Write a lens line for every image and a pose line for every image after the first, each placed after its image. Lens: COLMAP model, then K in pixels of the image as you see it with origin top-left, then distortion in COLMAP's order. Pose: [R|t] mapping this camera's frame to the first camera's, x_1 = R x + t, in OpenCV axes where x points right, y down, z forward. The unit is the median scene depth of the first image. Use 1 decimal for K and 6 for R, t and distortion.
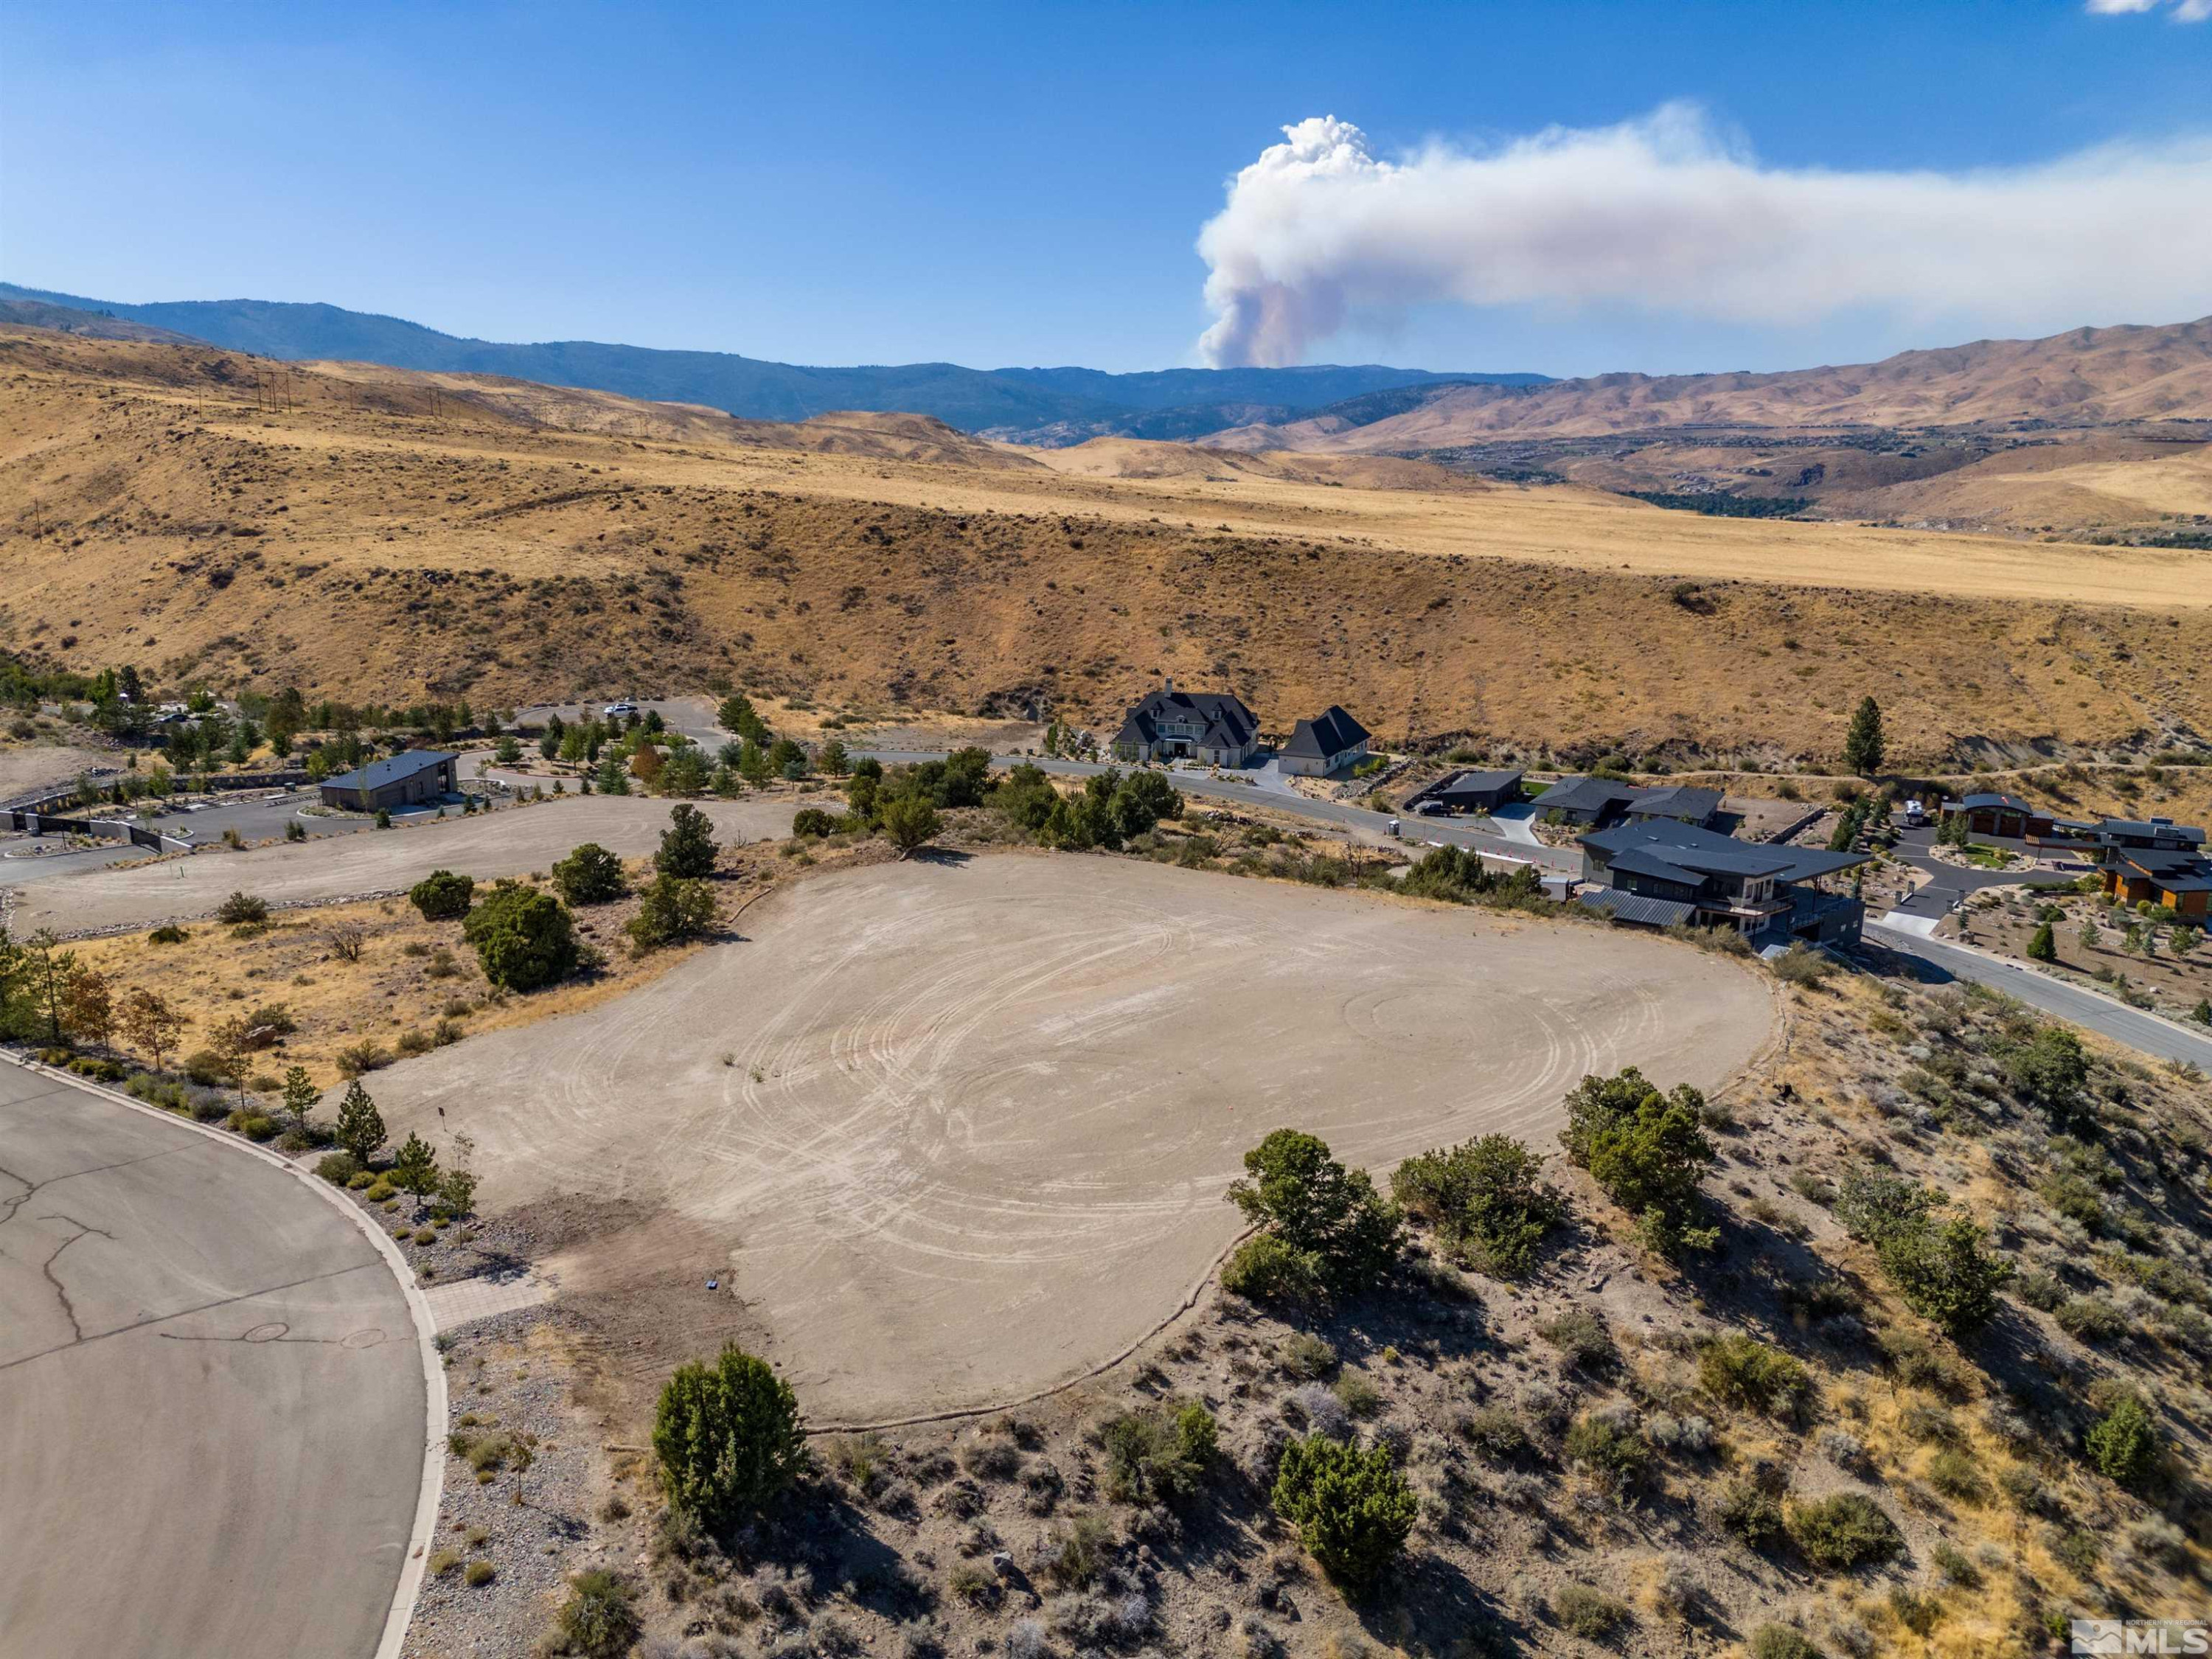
lens RADIAL K [[1541.4, 0, 1100.6], [0, 1541.4, 903.7], [0, 0, 1]] dist [0.051336, -0.045307]
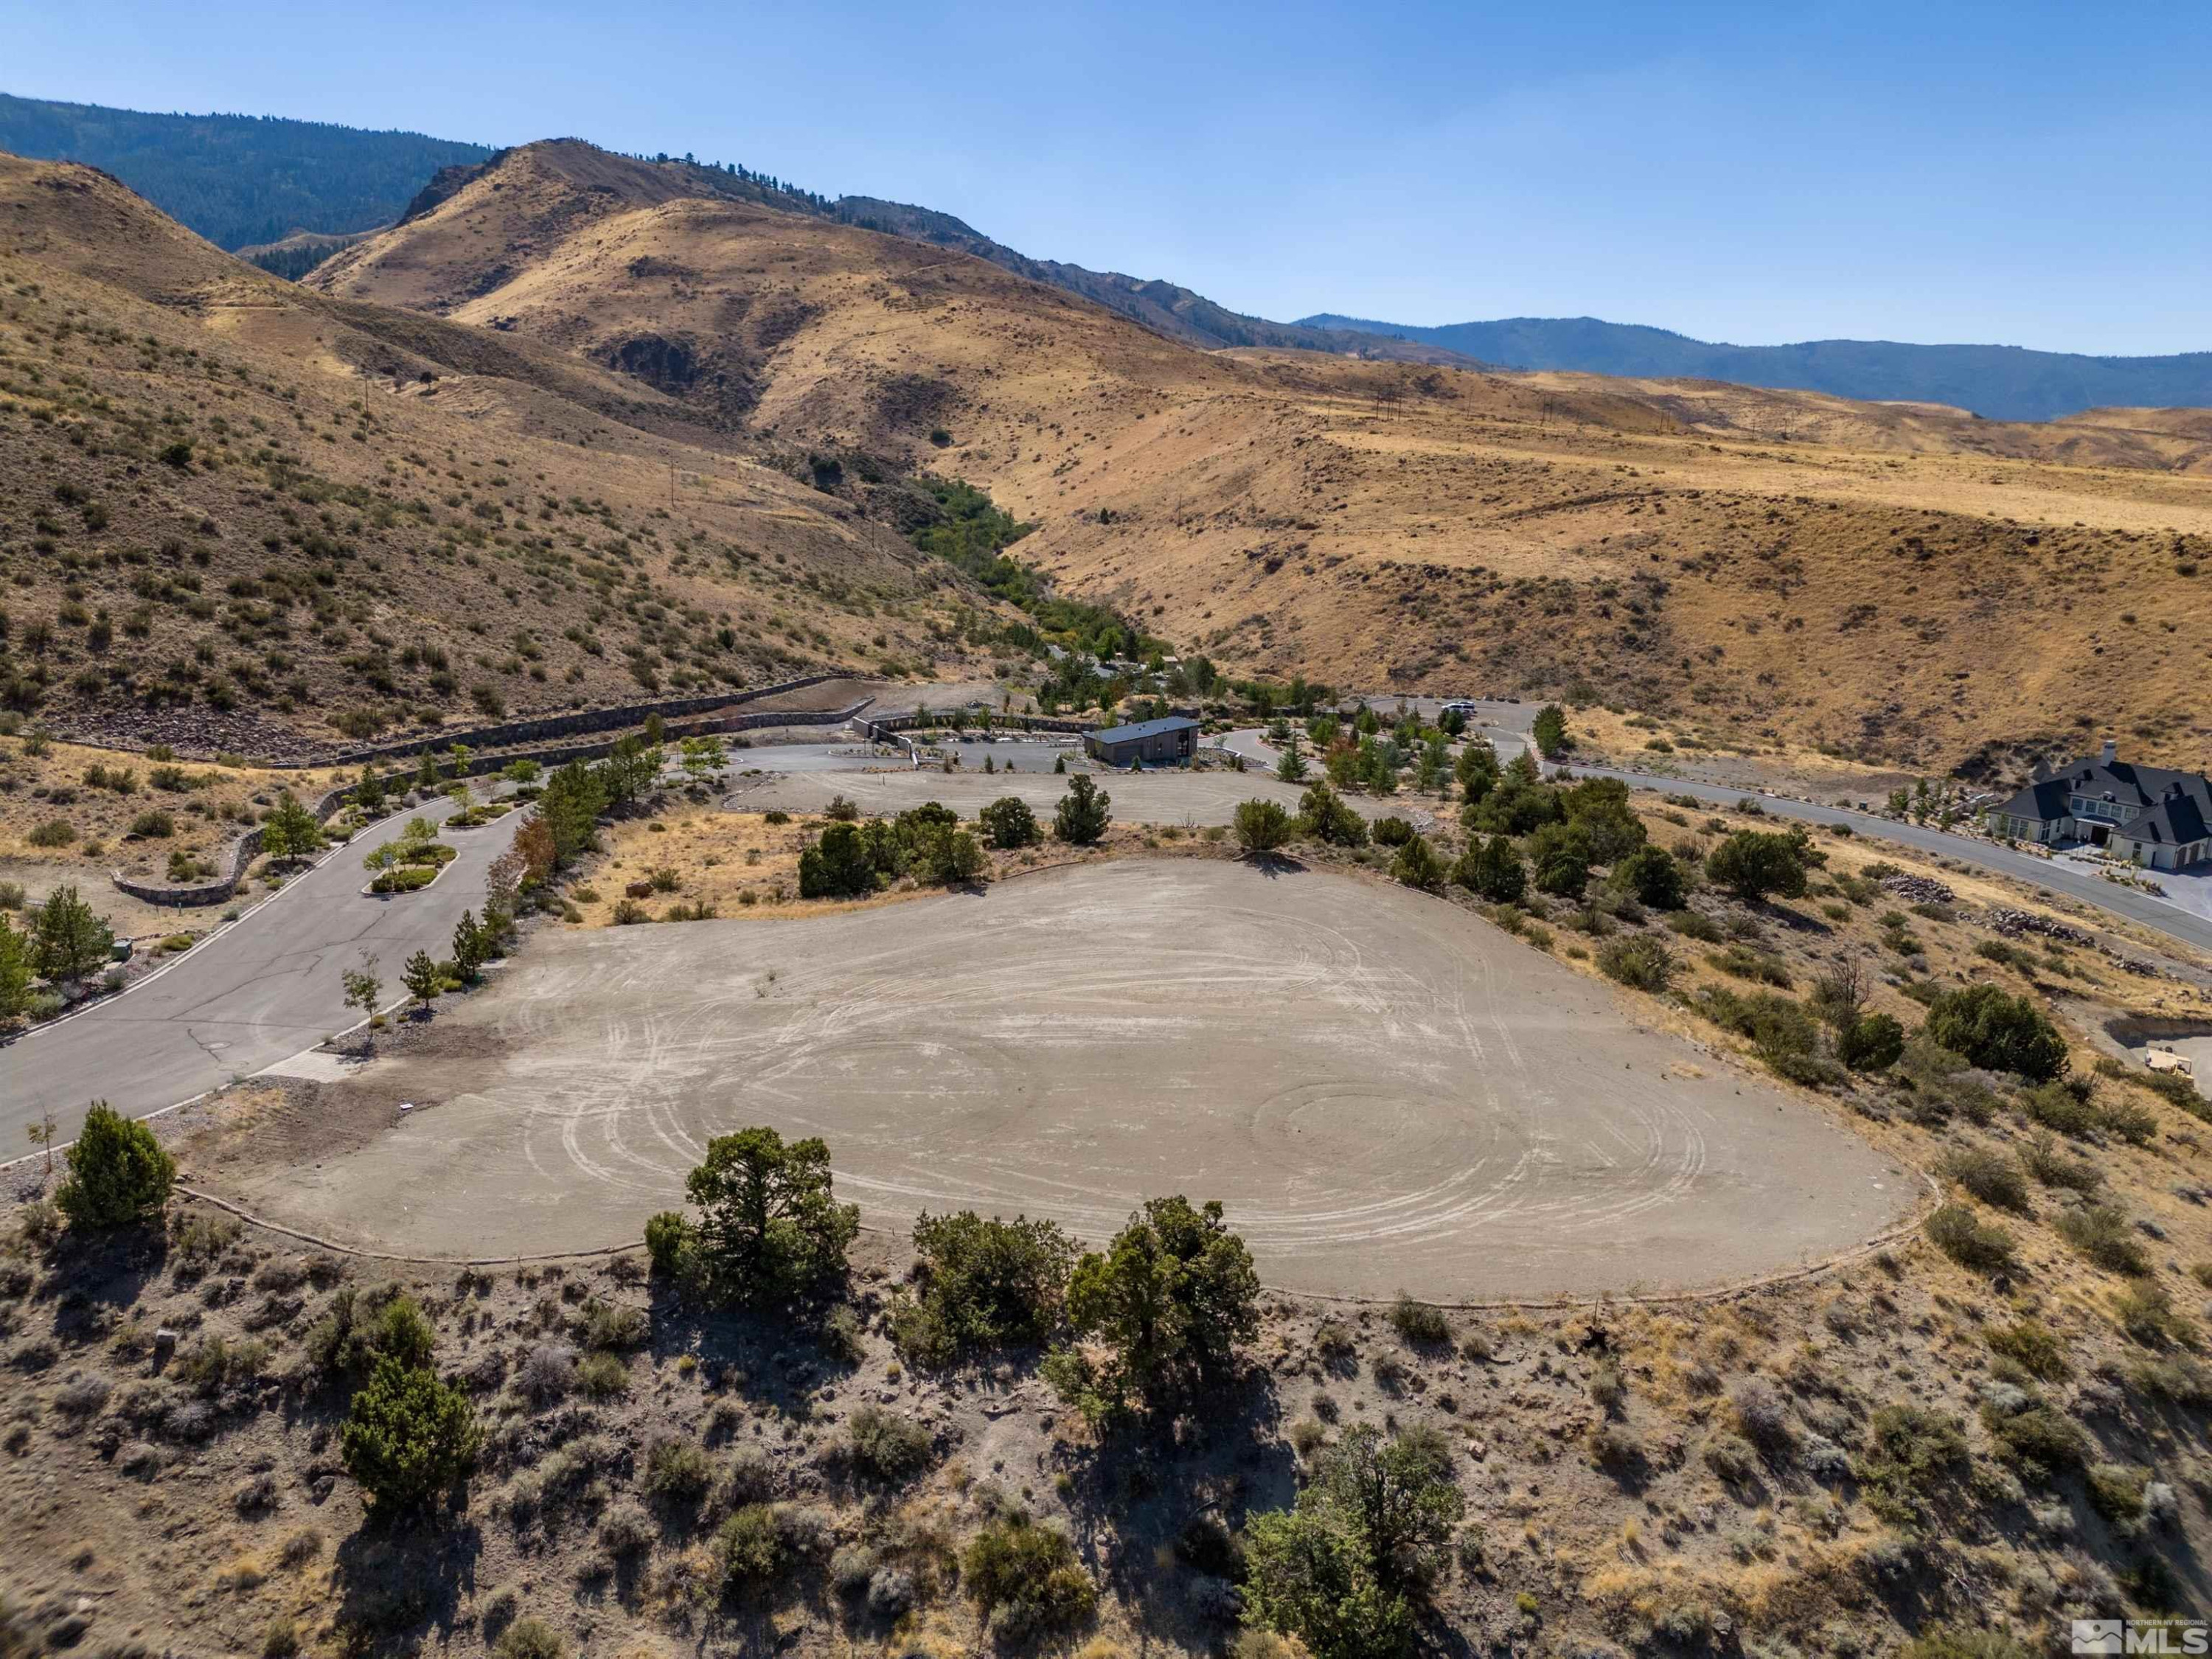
lens RADIAL K [[1541.4, 0, 1044.3], [0, 1541.4, 866.7], [0, 0, 1]] dist [0.051336, -0.045307]
pose [[0.738529, 0.178523, -0.650158, 0.119775], [-0.194266, 0.979756, 0.048355, -0.013654], [0.645629, 0.090592, 0.758259, 0.048165]]
